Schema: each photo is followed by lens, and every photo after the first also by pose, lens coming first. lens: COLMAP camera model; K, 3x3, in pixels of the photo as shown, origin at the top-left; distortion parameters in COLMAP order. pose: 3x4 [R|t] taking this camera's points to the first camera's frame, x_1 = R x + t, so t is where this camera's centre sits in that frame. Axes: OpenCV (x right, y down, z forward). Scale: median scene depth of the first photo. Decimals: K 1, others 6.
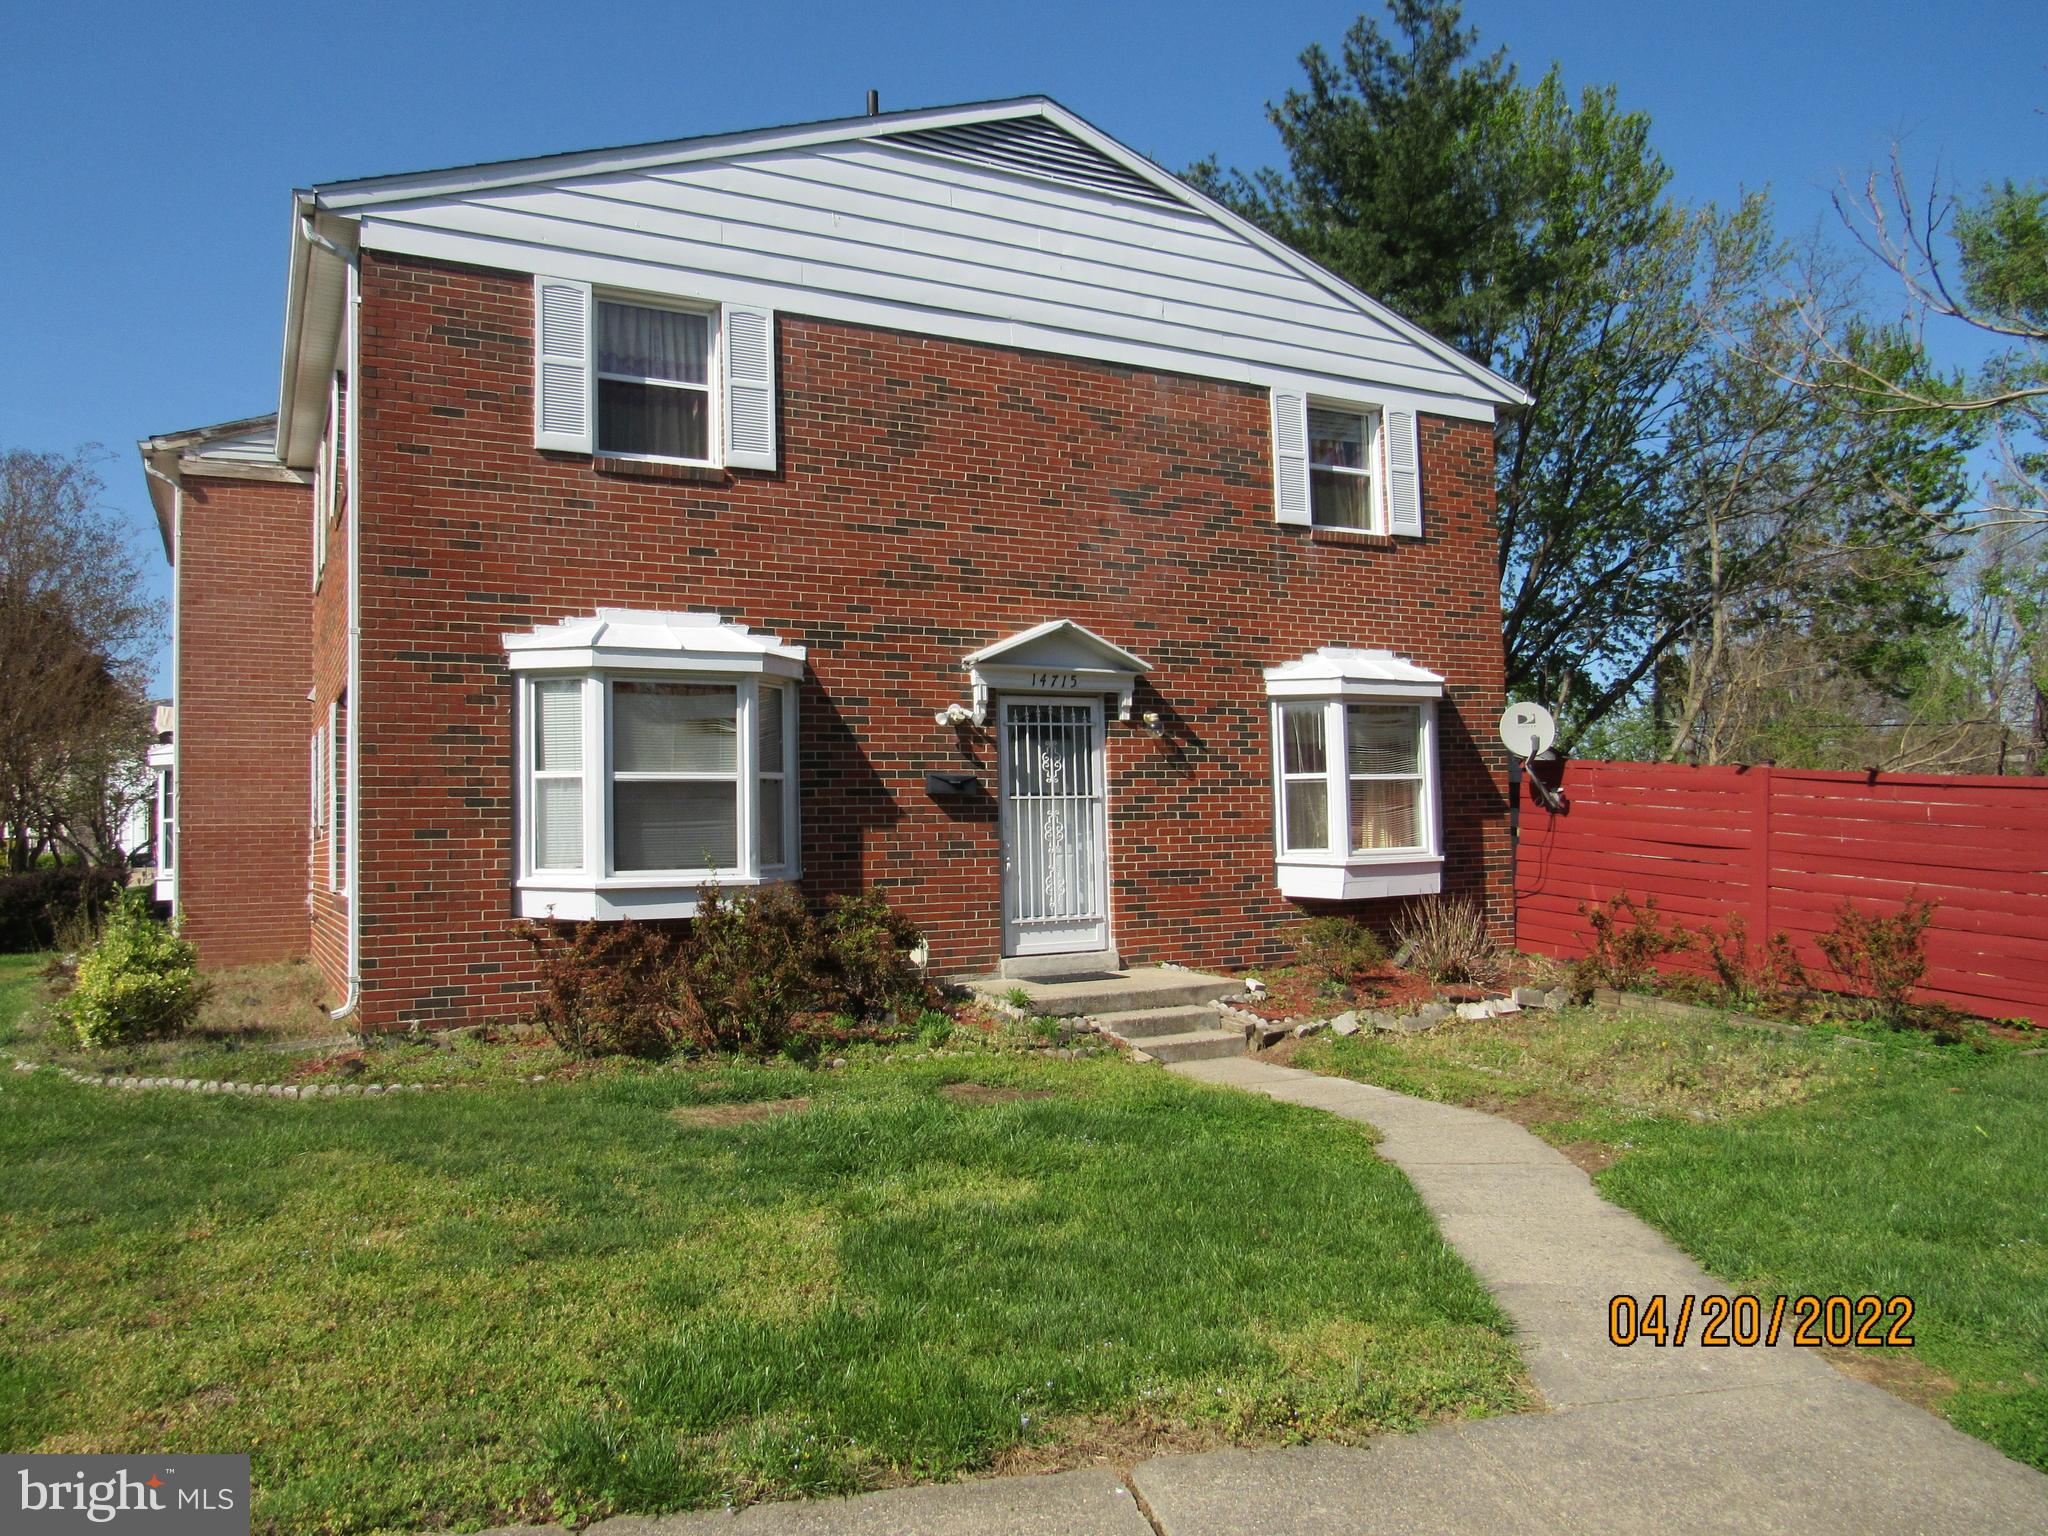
lens RADIAL K [[1495.4, 0, 1024.0], [0, 1495.4, 768.0], [0, 0, 1]] dist [-0.009132, 0.004660]
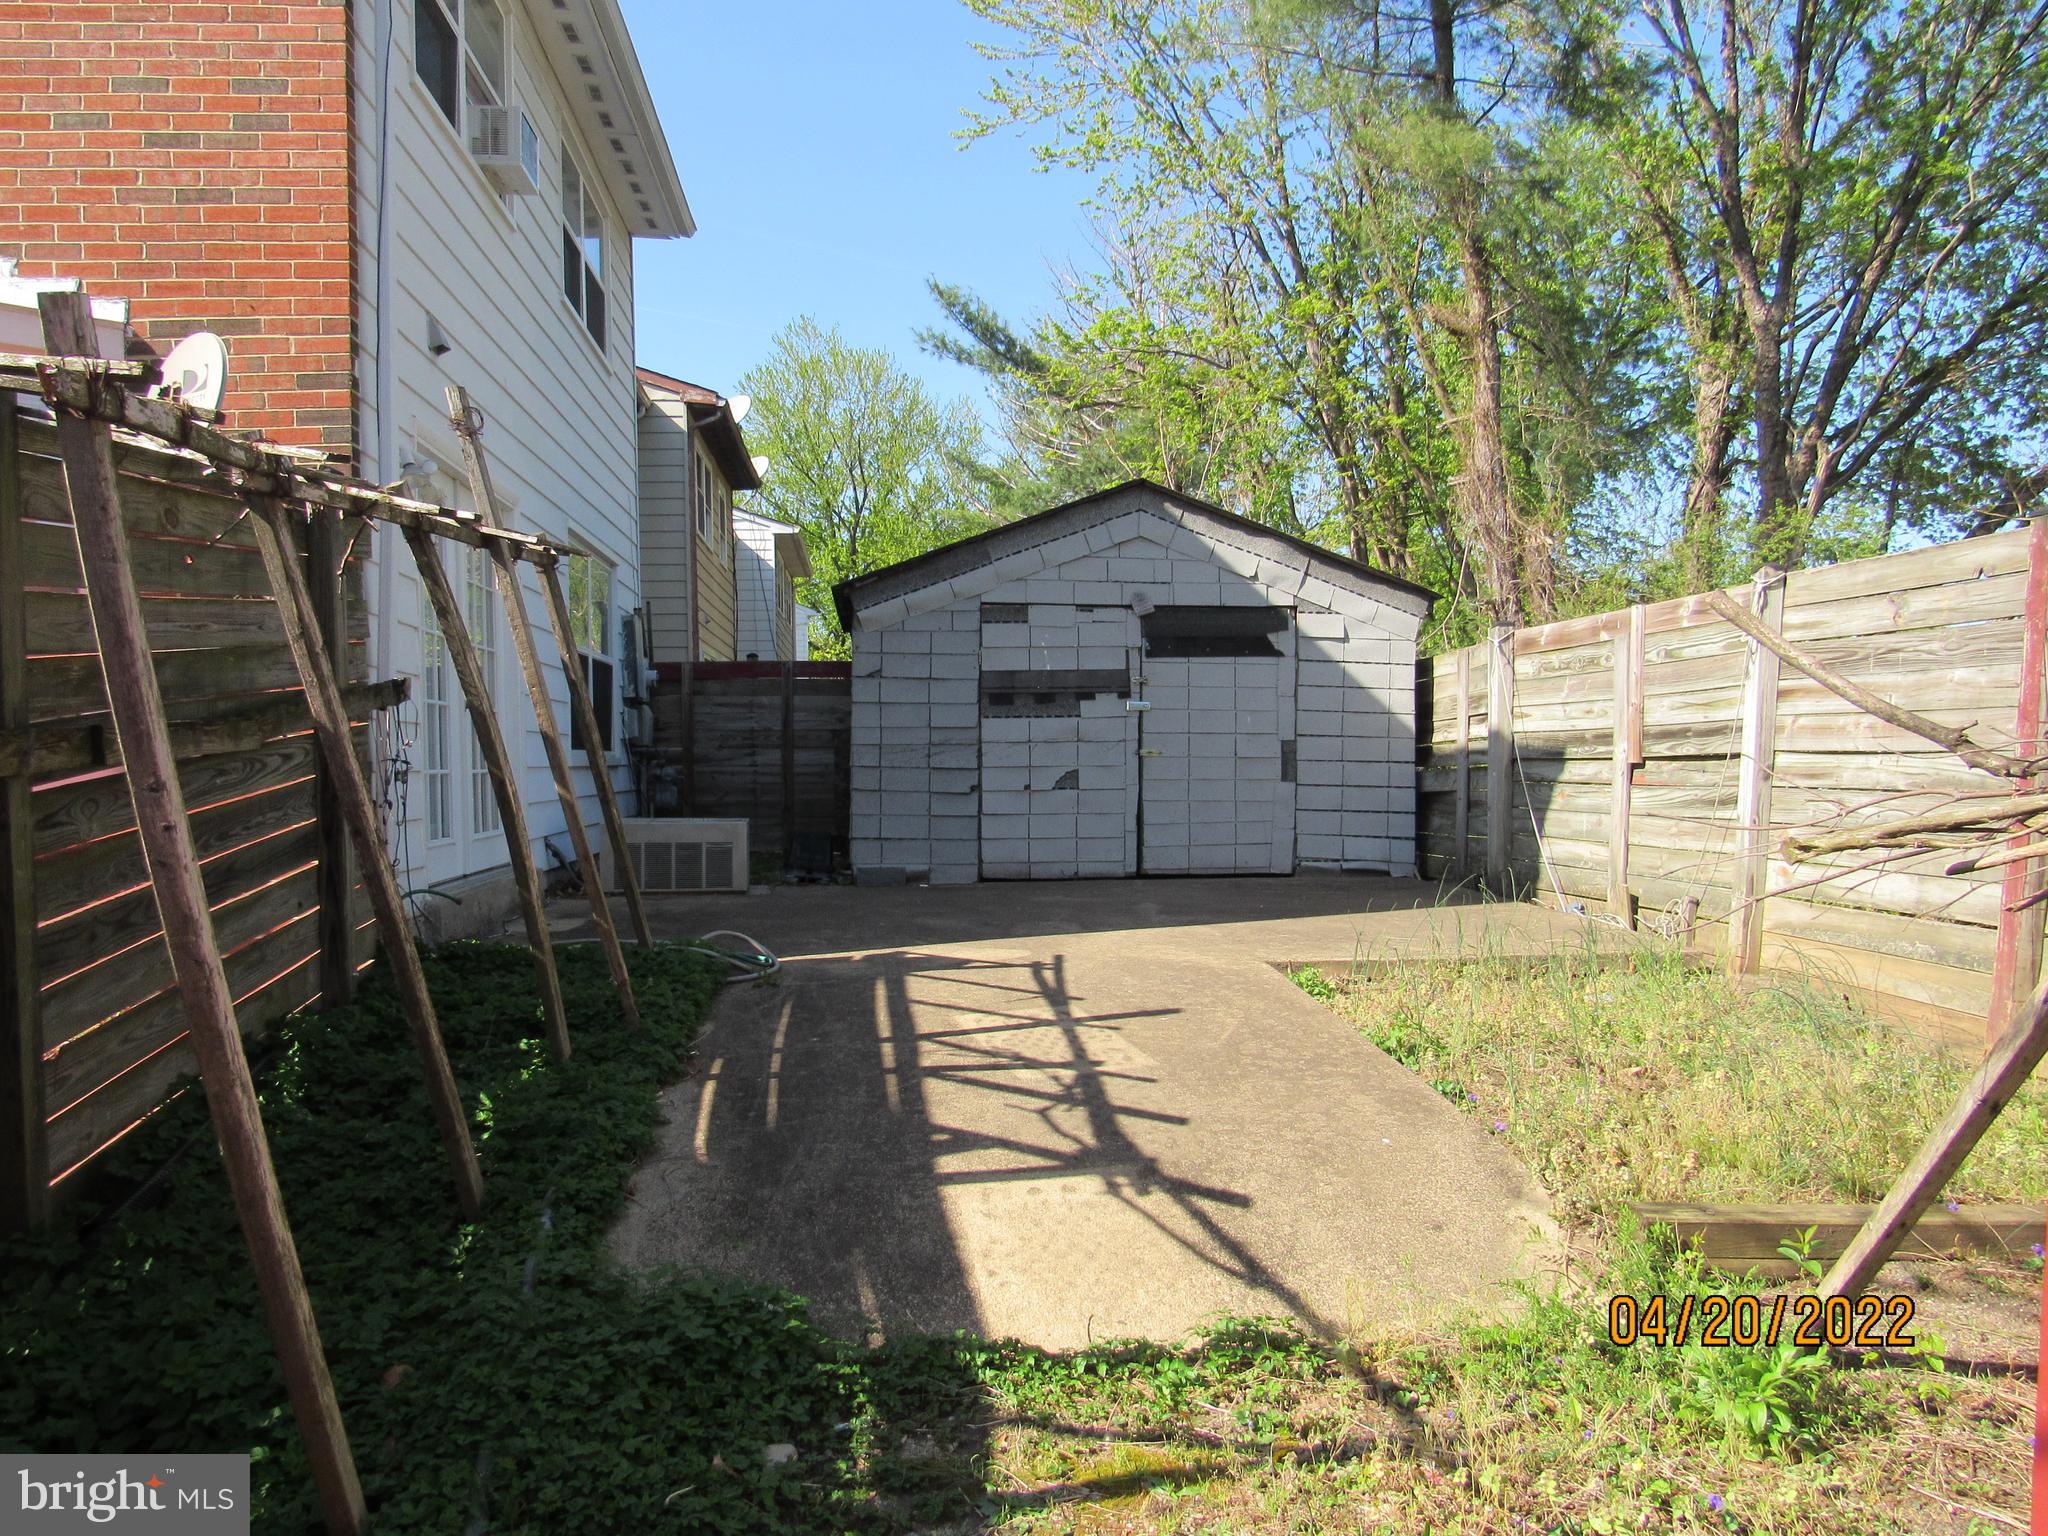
lens RADIAL K [[1507.7, 0, 989.9], [0, 1507.7, 764.6], [0, 0, 1]] dist [-0.011671, -0.005308]
pose [[0.915268, 0.015933, -0.402530, 0.785864], [0.012385, 0.997632, 0.067648, 0.046847], [0.402655, -0.066901, 0.912904, 0.860758]]
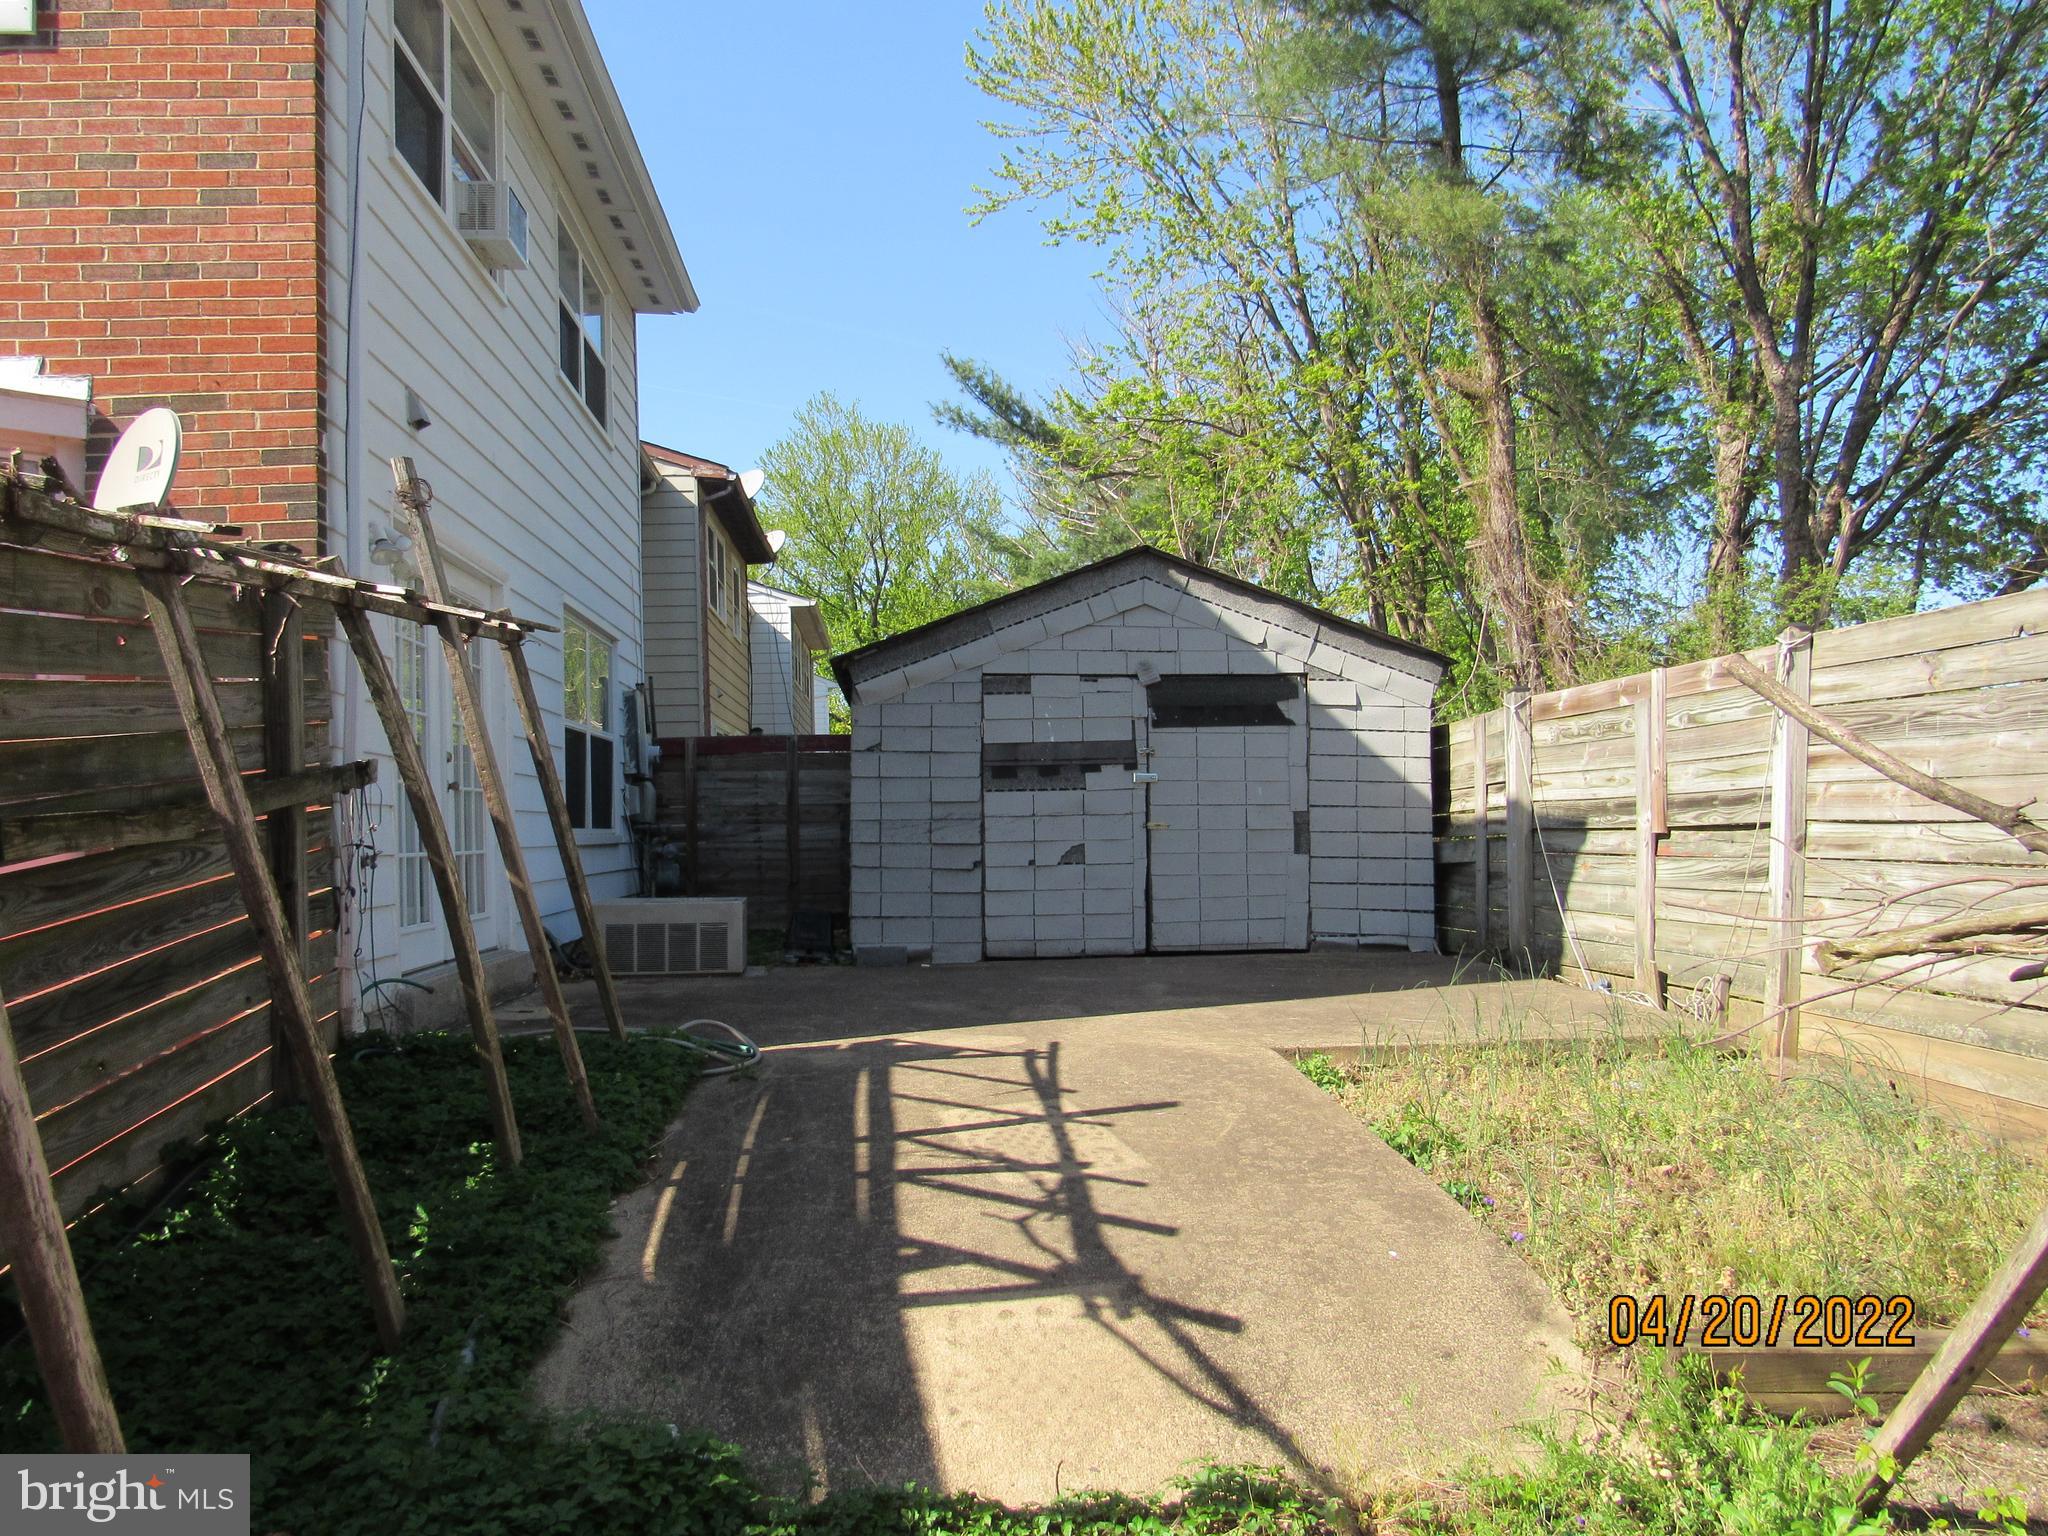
lens RADIAL K [[1506.2, 0, 982.8], [0, 1506.2, 769.5], [0, 0, 1]] dist [-0.019925, 0.005851]
pose [[0.906403, -0.010982, -0.422270, 0.787893], [0.023573, 0.999419, 0.024606, 0.045505], [0.421755, -0.032257, 0.906136, 0.886503]]
